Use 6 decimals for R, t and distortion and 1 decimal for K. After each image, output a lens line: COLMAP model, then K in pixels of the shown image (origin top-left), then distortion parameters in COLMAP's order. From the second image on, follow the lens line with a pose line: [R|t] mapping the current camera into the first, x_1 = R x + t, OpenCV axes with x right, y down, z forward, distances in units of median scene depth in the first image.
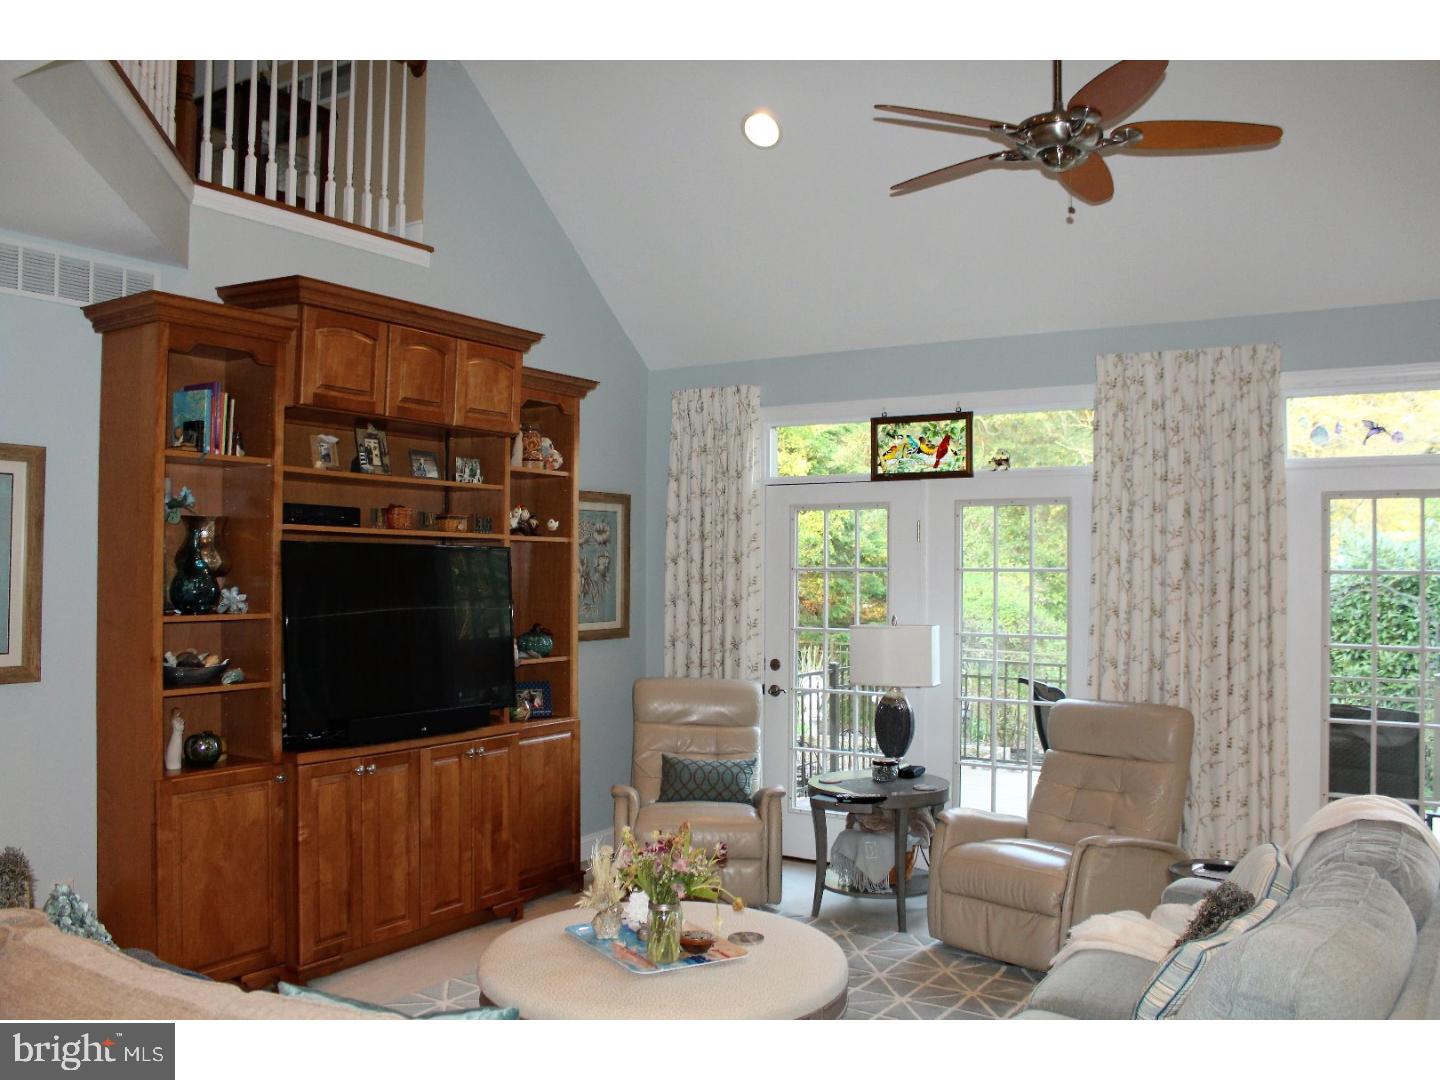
lens RADIAL K [[1212.7, 0, 713.6], [0, 1212.7, 548.4], [0, 0, 1]] dist [-0.167480, 0.165777]
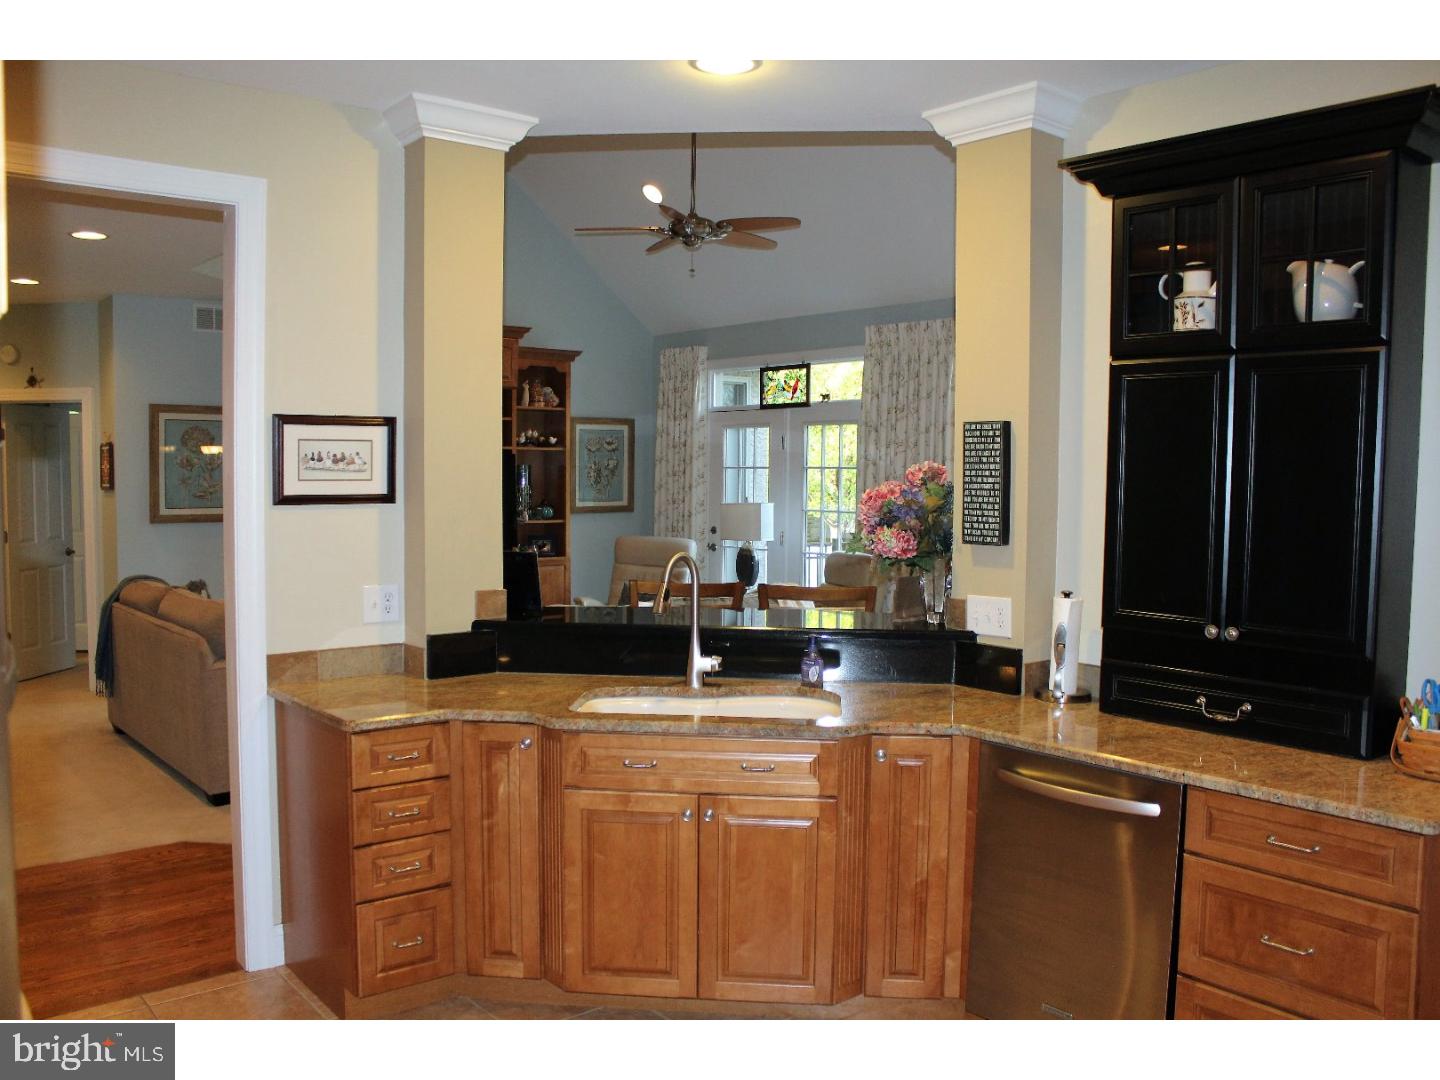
lens RADIAL K [[1212.7, 0, 713.6], [0, 1212.7, 548.4], [0, 0, 1]] dist [-0.167480, 0.165777]
pose [[0.952140, 0.021926, -0.304875, 0.562931], [0.002183, 0.996911, 0.078514, -0.001105], [0.305655, -0.075422, 0.949150, -0.490795]]
